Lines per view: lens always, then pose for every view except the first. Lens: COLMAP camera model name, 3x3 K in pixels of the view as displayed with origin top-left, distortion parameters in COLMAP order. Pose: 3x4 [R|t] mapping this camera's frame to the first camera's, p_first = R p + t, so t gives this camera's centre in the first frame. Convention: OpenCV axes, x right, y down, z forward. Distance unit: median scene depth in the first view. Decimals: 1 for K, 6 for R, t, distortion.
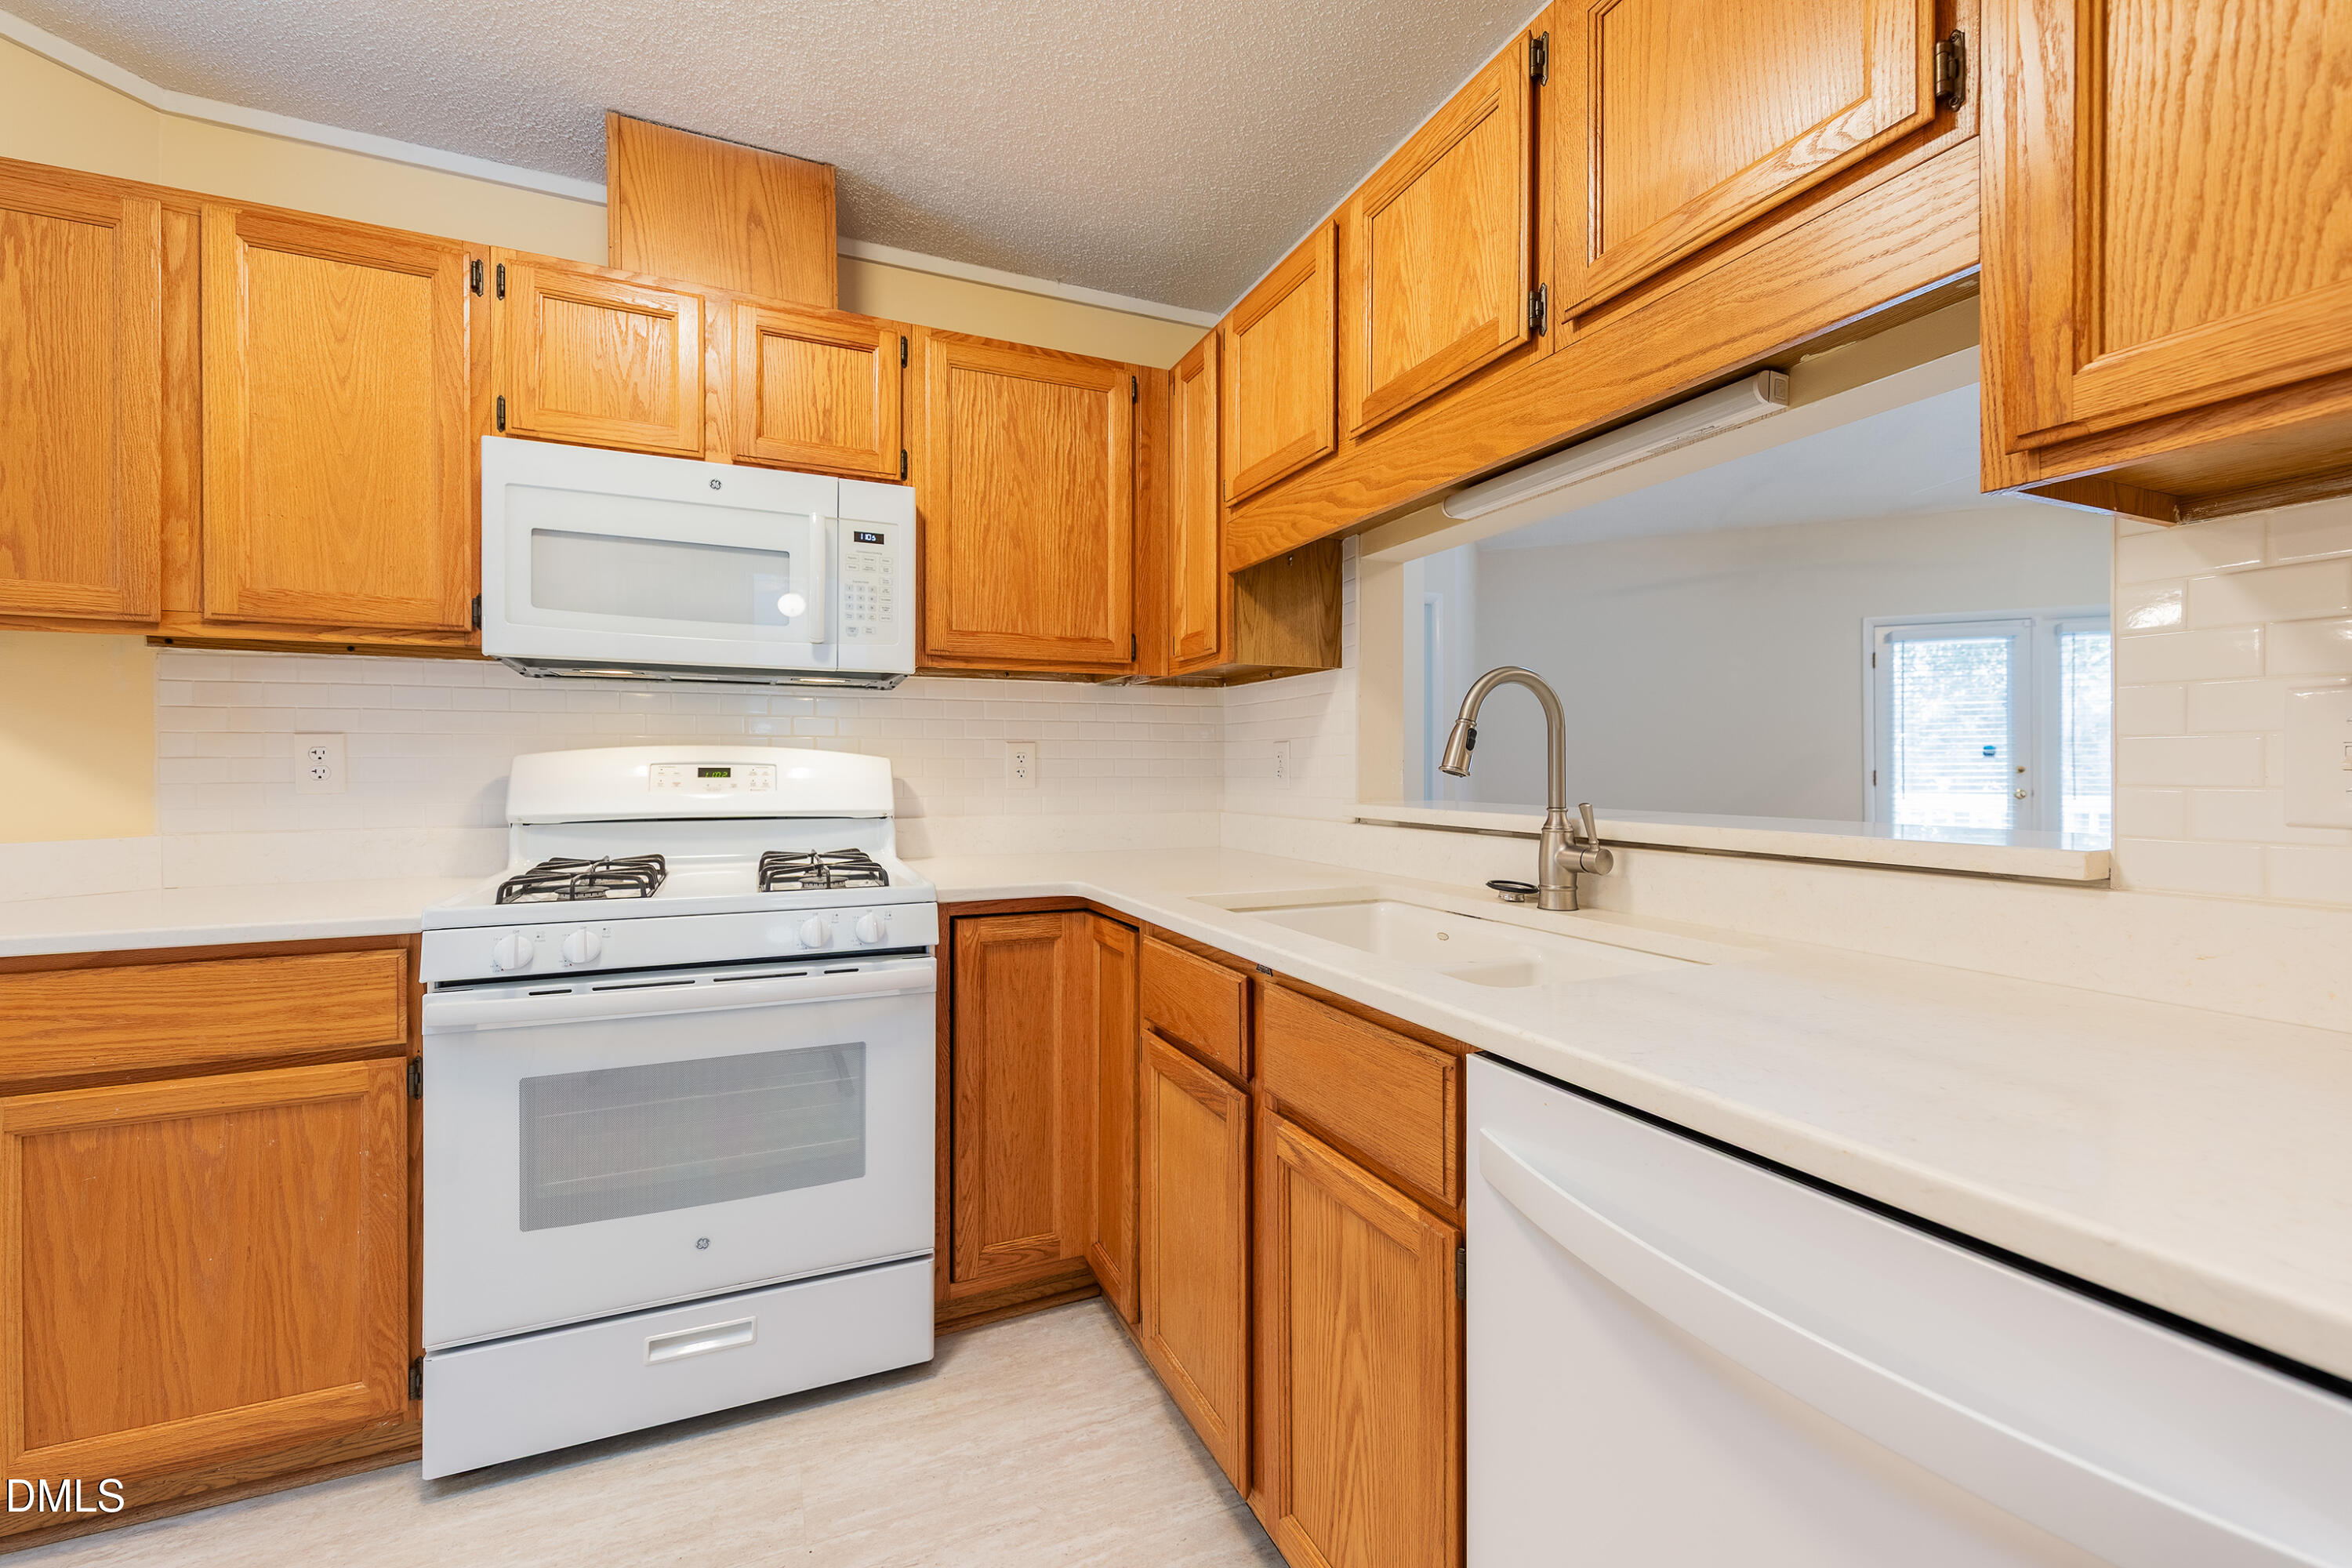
lens RADIAL K [[959.7, 0, 1176.0], [0, 959.7, 784.0], [0, 0, 1]] dist [0.006547, -0.000203]
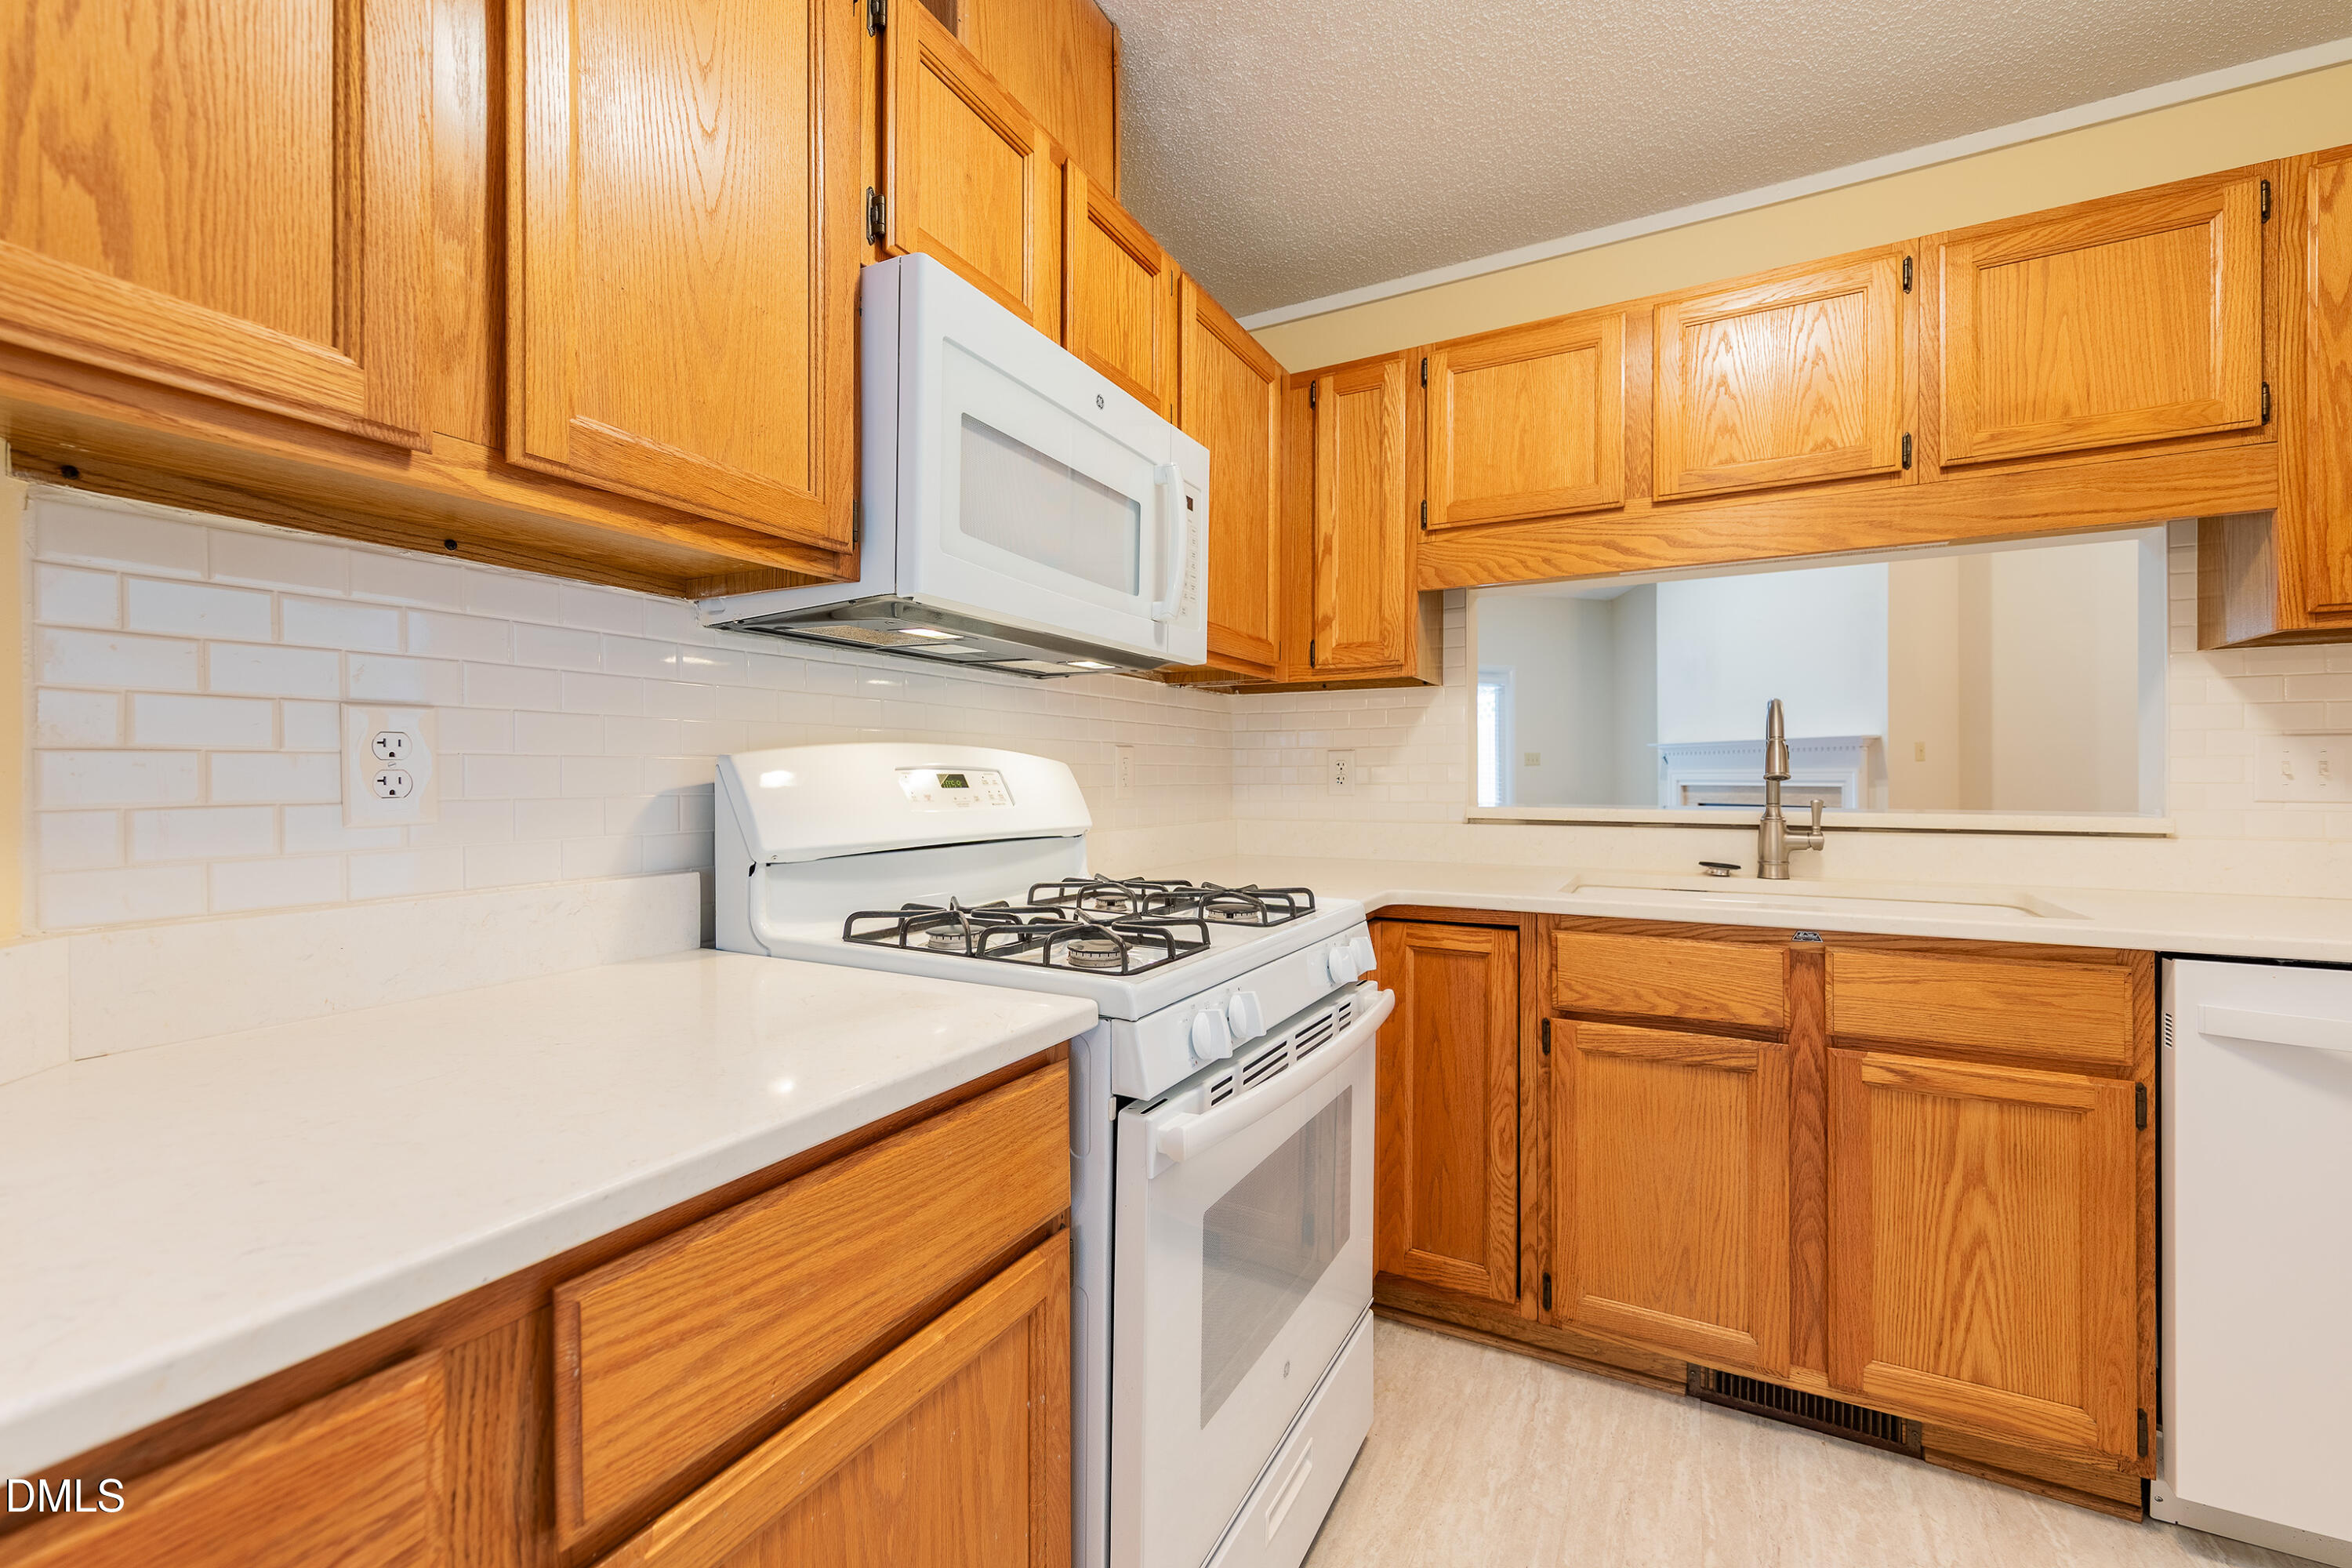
lens RADIAL K [[963.9, 0, 1174.8], [0, 963.9, 792.9], [0, 0, 1]] dist [0.002290, 0.000244]
pose [[0.787885, -0.011028, 0.615723, -1.103475], [0.011652, 0.999928, 0.002999, -0.004564], [-0.615712, 0.004812, 0.787957, 0.444478]]
